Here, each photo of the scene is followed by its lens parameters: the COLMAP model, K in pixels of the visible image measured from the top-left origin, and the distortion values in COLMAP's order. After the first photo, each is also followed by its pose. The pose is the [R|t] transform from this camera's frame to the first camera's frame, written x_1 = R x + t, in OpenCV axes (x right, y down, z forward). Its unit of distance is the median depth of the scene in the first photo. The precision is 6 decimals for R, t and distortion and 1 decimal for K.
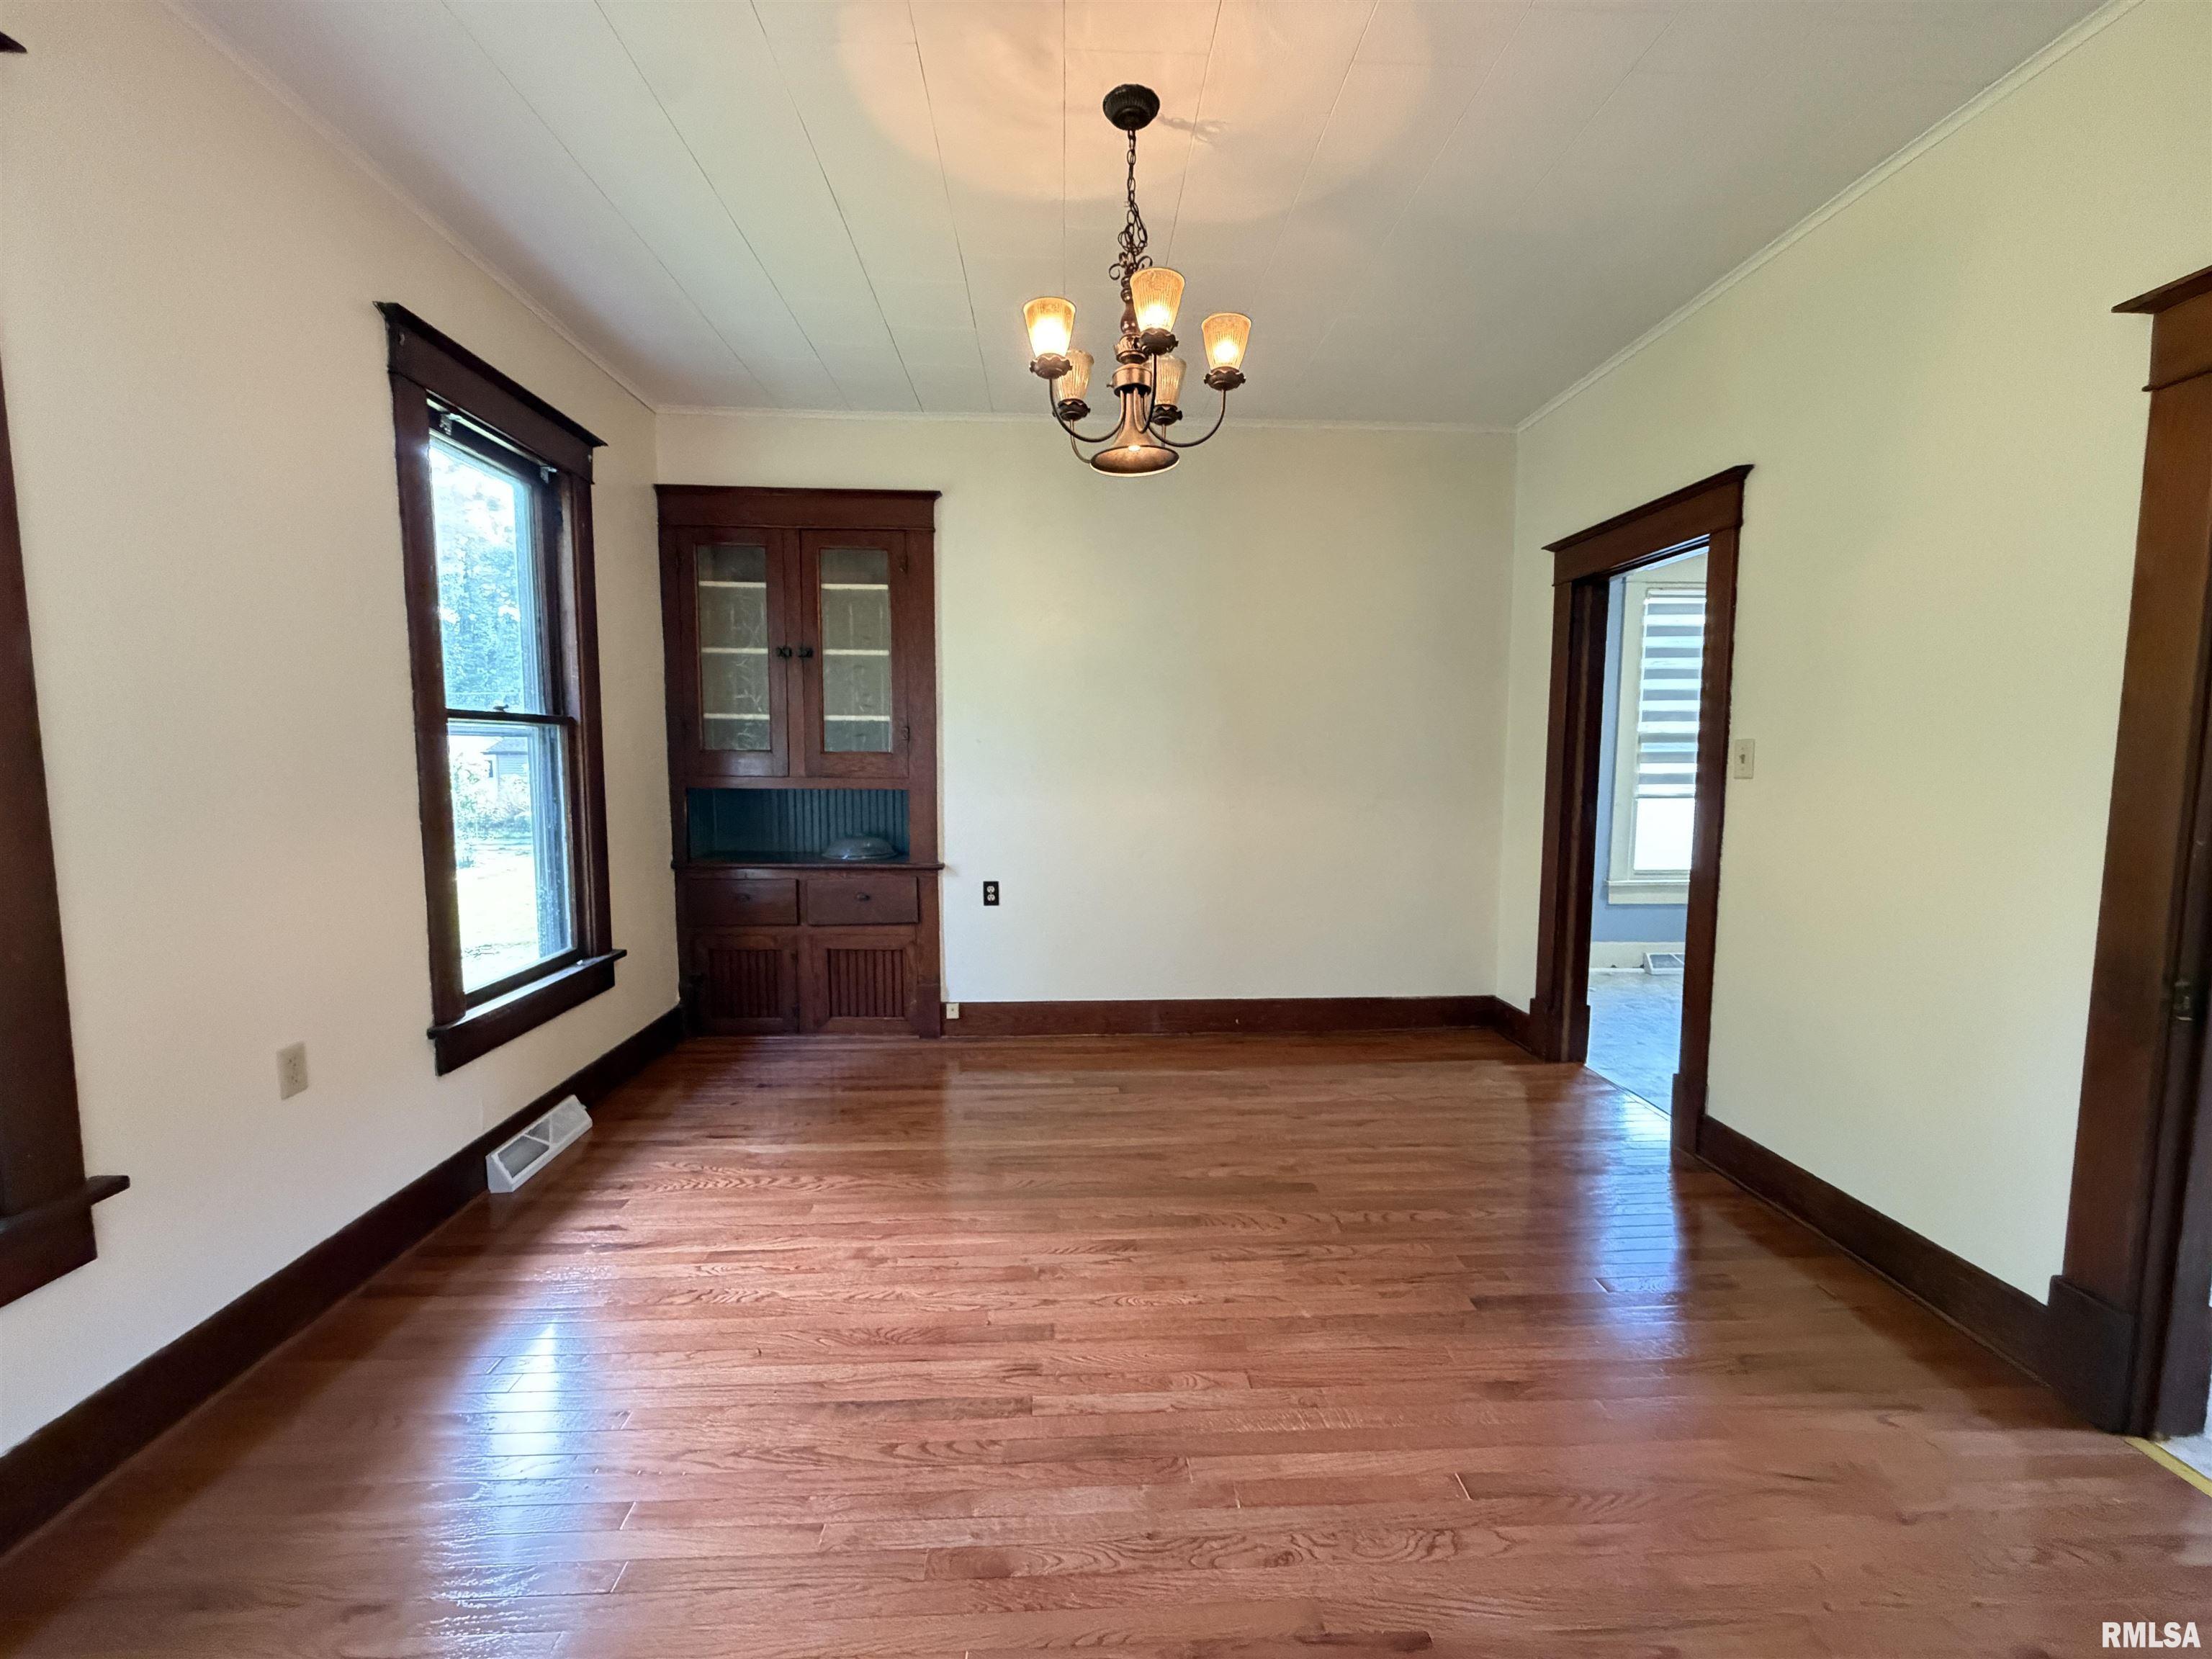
lens RADIAL K [[891.7, 0, 1106.9], [0, 891.7, 824.0], [0, 0, 1]] dist [-0.001412, -0.000052]
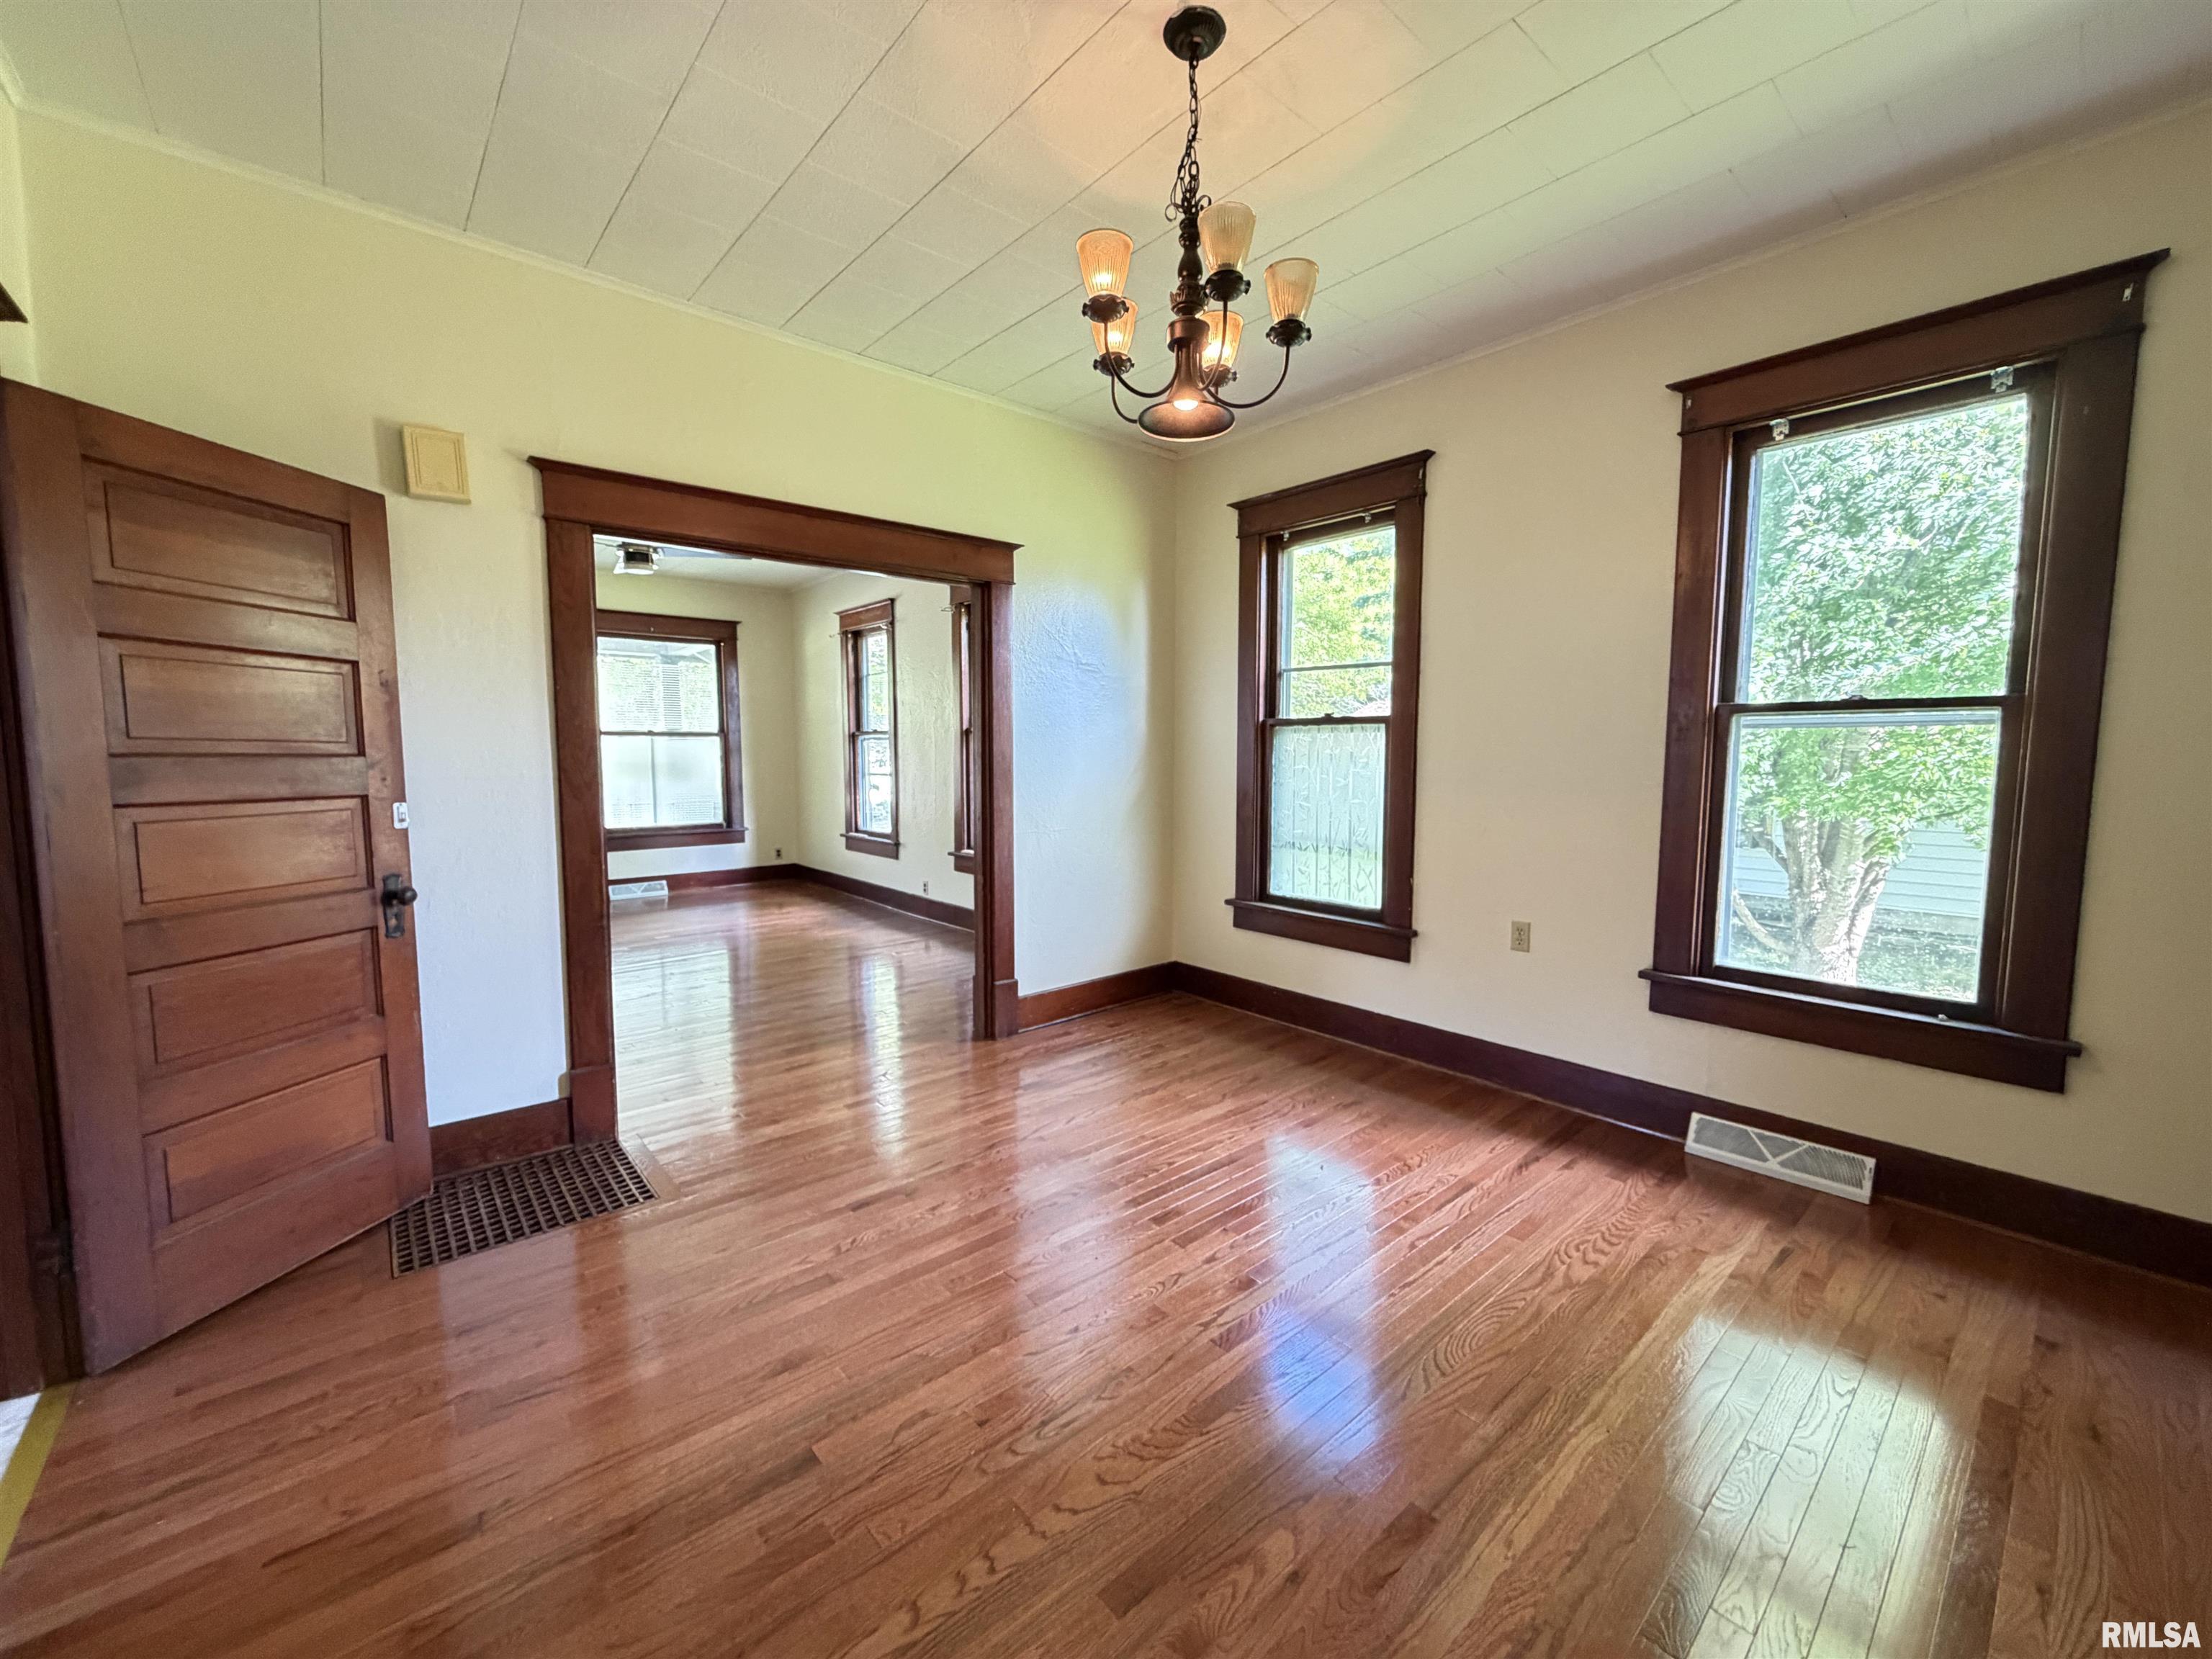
lens RADIAL K [[878.7, 0, 1105.3], [0, 878.7, 824.0], [0, 0, 1]] dist [0.000112, -0.000136]
pose [[-0.788059, 0.051040, -0.613480, 0.551519], [-0.052167, 0.987436, 0.149163, -0.108573], [0.613385, 0.149553, -0.775495, 1.405607]]
